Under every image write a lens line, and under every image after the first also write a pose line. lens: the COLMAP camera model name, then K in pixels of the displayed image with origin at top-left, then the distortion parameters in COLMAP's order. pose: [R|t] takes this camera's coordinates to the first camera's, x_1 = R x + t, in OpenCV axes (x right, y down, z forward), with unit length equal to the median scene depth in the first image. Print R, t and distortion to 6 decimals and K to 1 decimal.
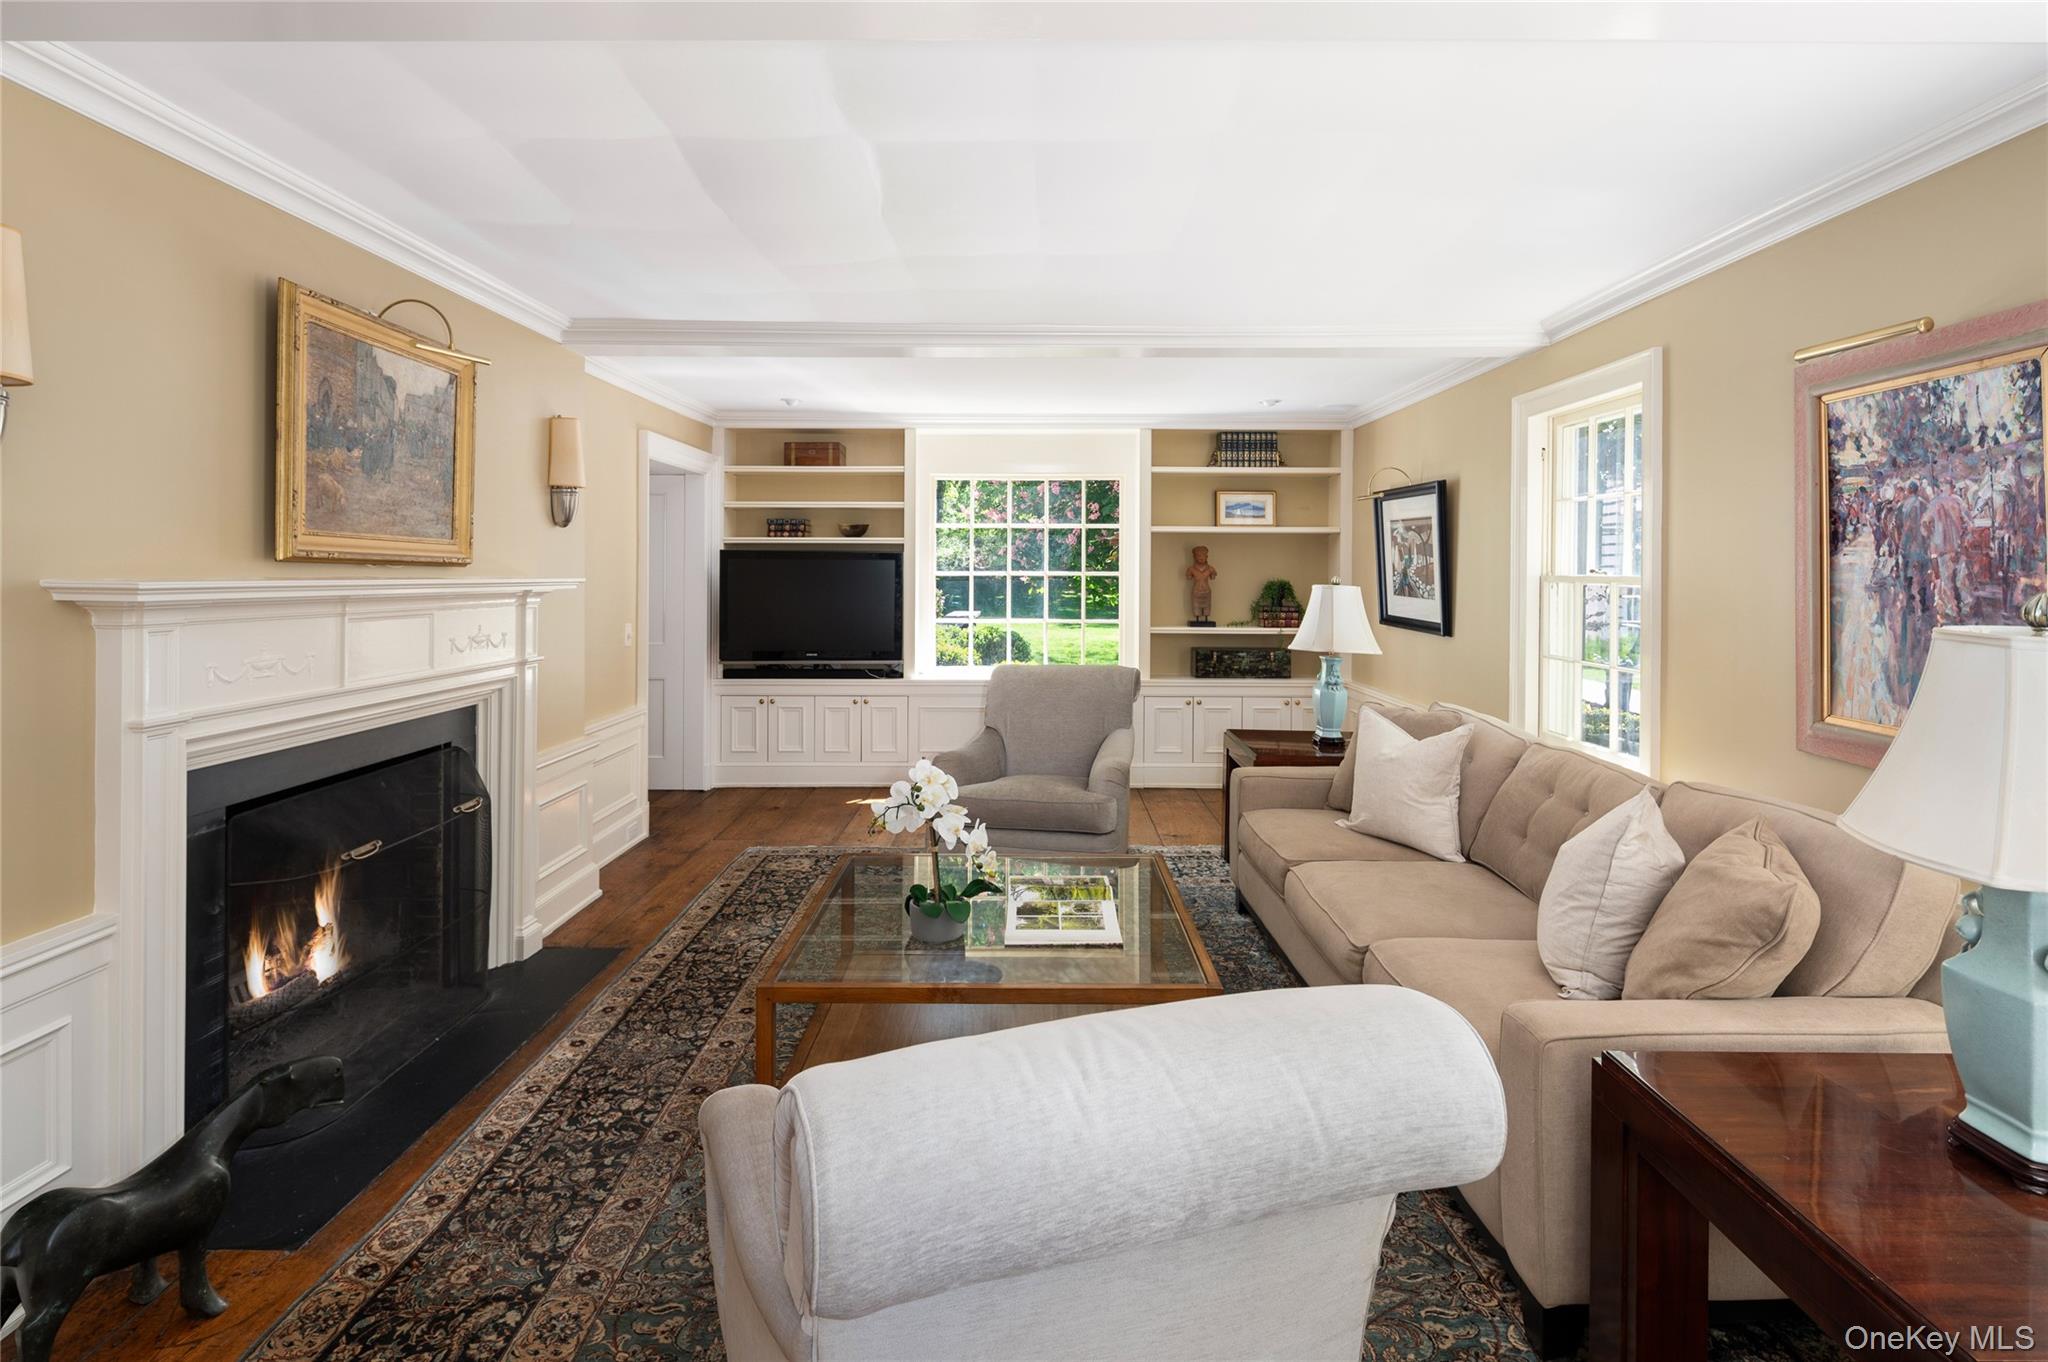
lens RADIAL K [[1005.1, 0, 1024.6], [0, 1005.1, 584.8], [0, 0, 1]] dist [0.002667, -0.000307]
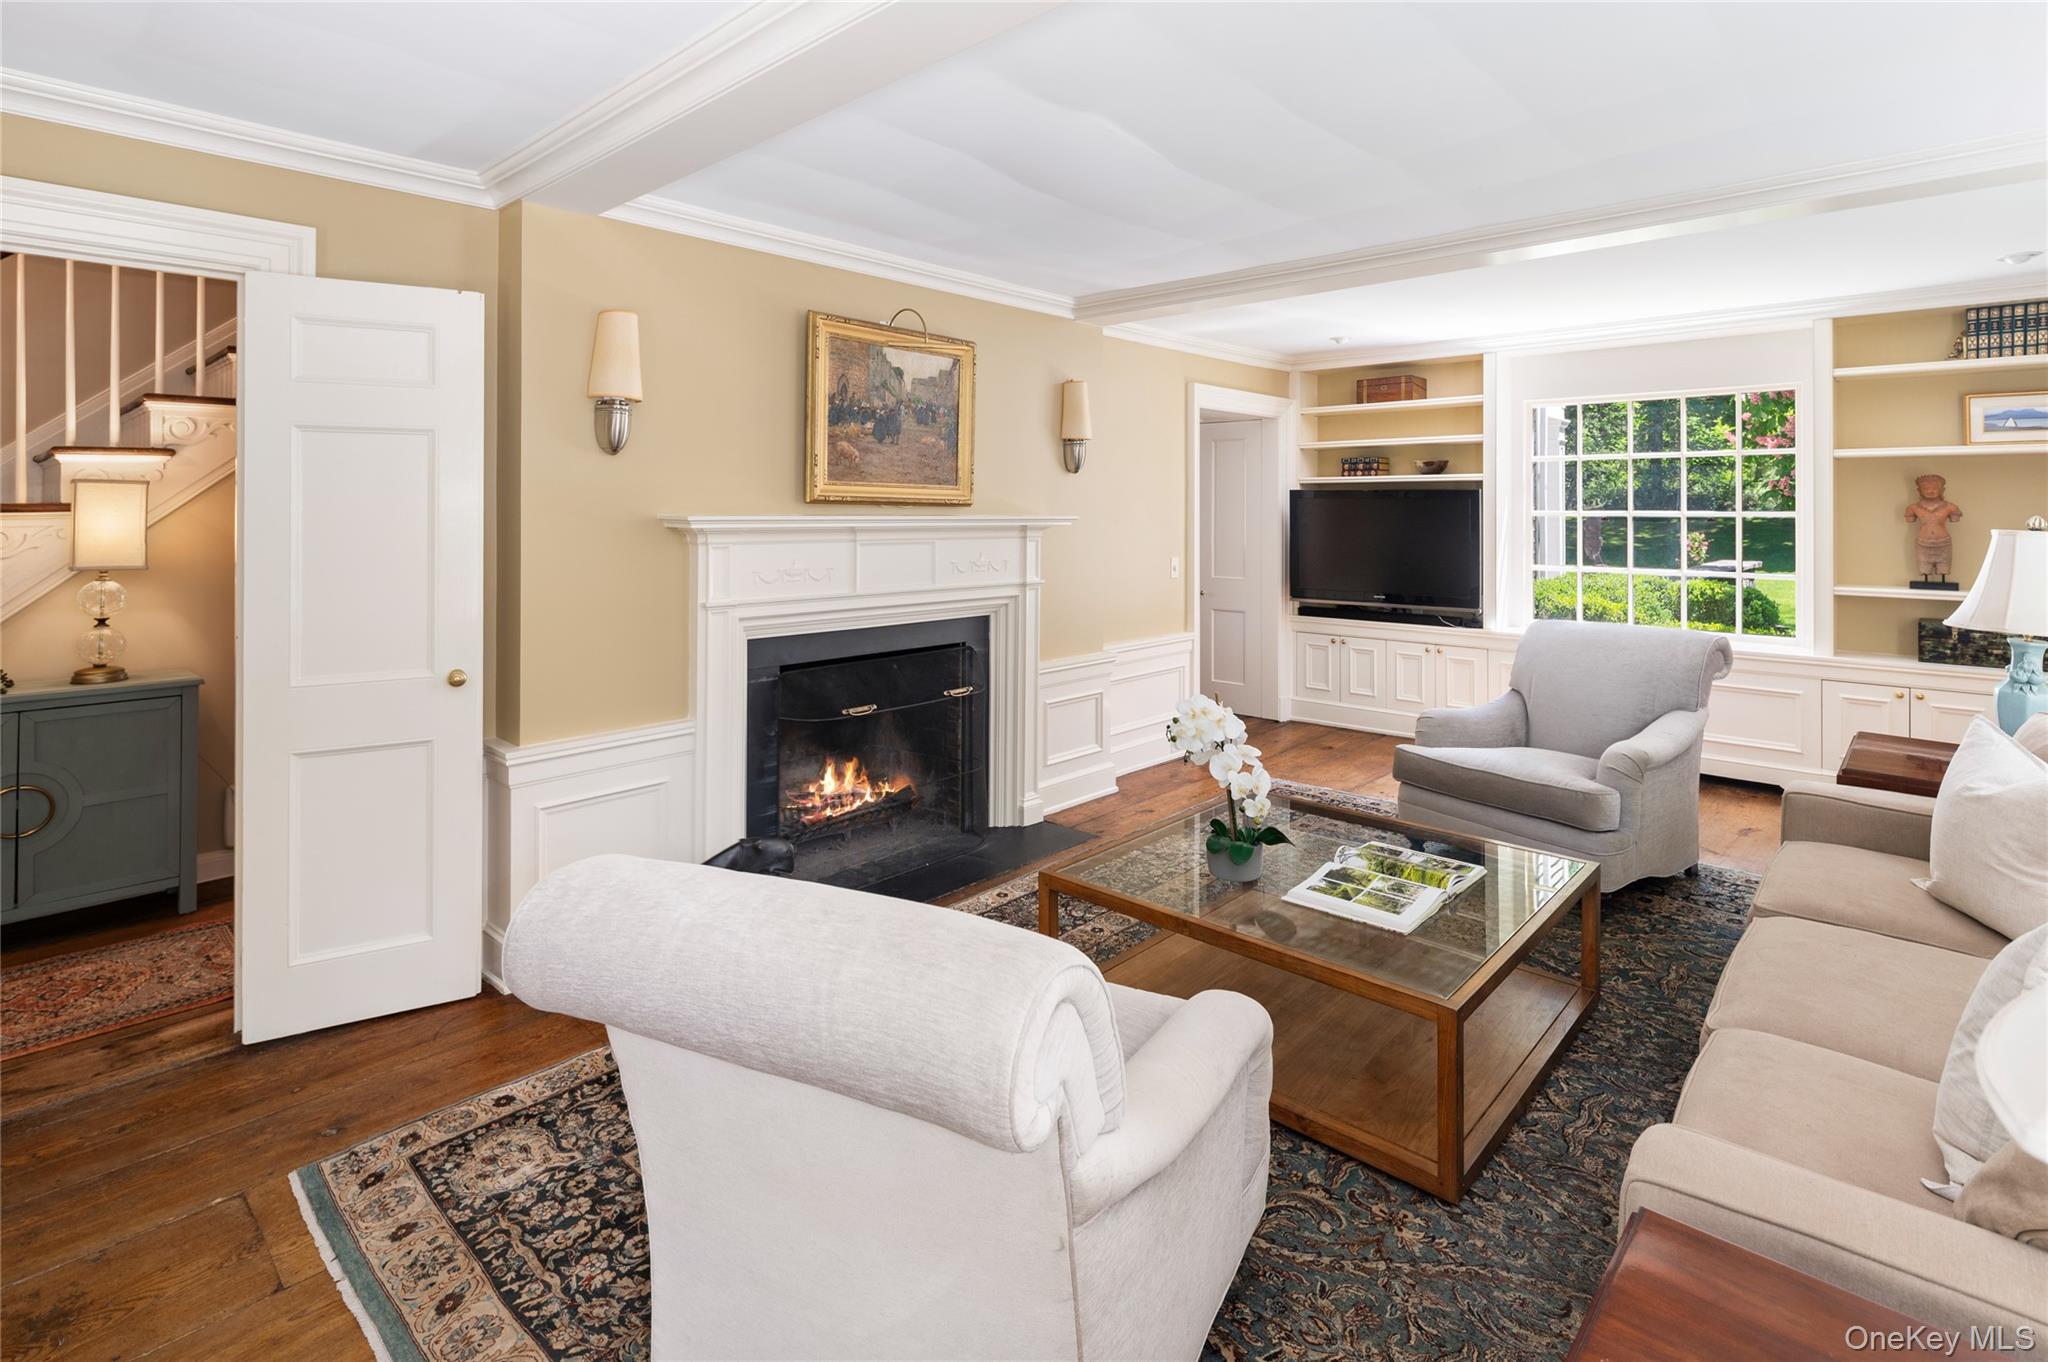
lens RADIAL K [[1000.6, 0, 1017.4], [0, 1000.6, 517.9], [0, 0, 1]] dist [0.004387, -0.000668]
pose [[0.735840, 0.004352, -0.677141, 0.281390], [-0.009217, 0.999951, -0.003588, 0.000291], [0.677092, 0.008881, 0.735845, 0.079495]]
